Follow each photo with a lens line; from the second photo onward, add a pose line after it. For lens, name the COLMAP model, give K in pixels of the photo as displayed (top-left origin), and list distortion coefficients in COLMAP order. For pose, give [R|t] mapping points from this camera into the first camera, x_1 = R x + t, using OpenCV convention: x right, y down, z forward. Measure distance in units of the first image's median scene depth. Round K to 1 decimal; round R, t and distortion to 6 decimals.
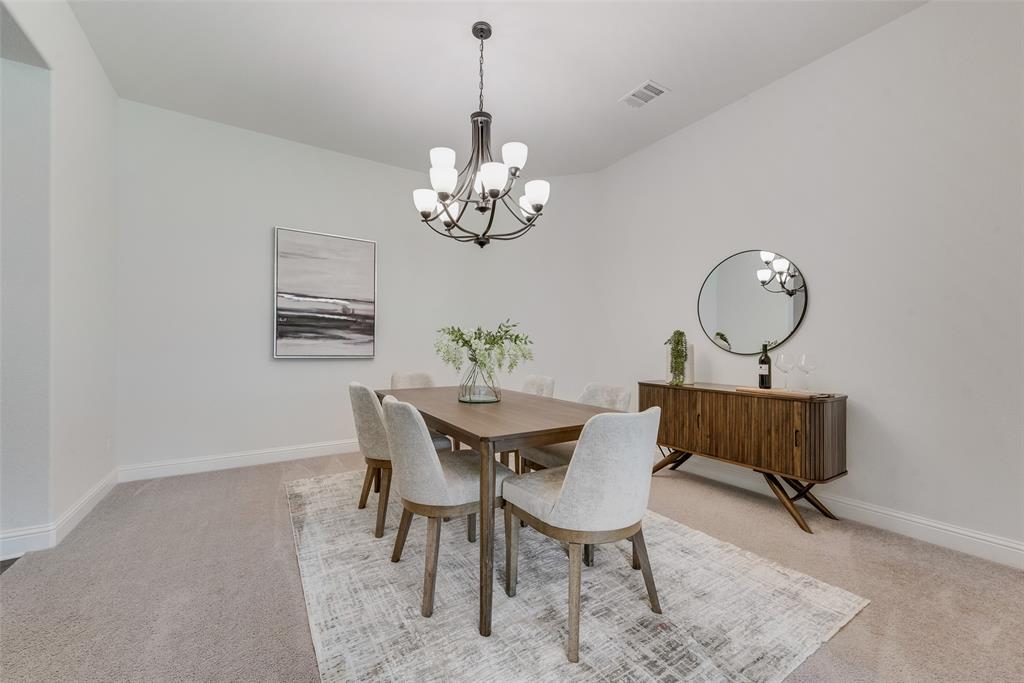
lens RADIAL K [[400.1, 0, 512.0], [0, 400.1, 341.5], [0, 0, 1]] dist [0.015670, -0.005560]
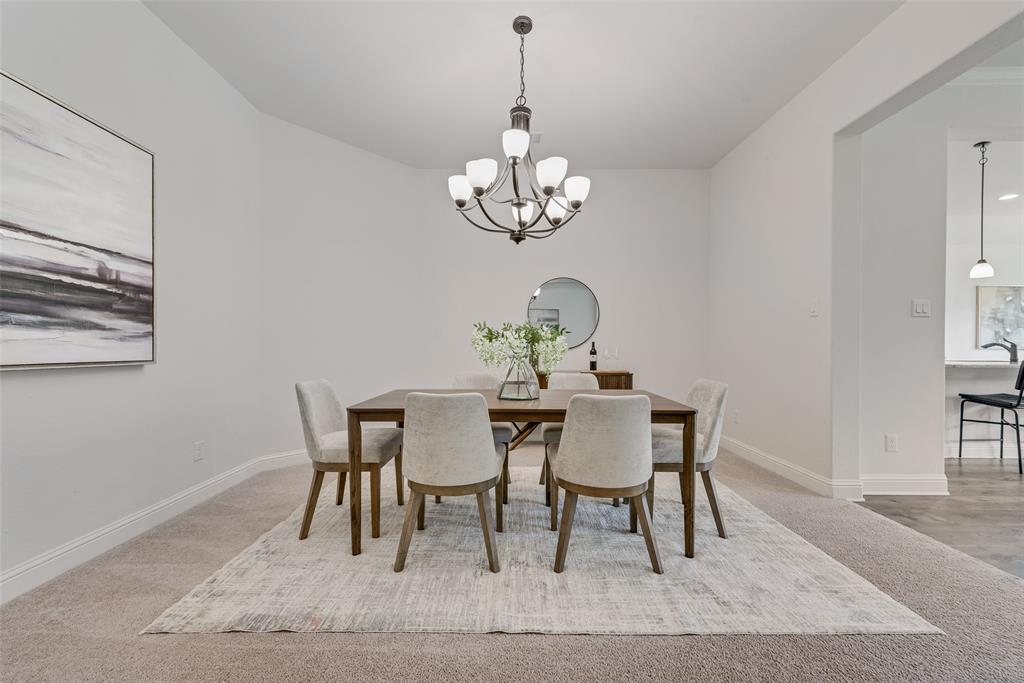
lens RADIAL K [[402.0, 0, 511.4], [0, 402.0, 345.3], [0, 0, 1]] dist [0.016505, -0.005448]
pose [[0.535792, -0.005691, 0.844331, -0.575461], [-0.011878, 0.999828, 0.014277, 0.000755], [-0.844267, -0.017678, 0.535631, 0.297905]]
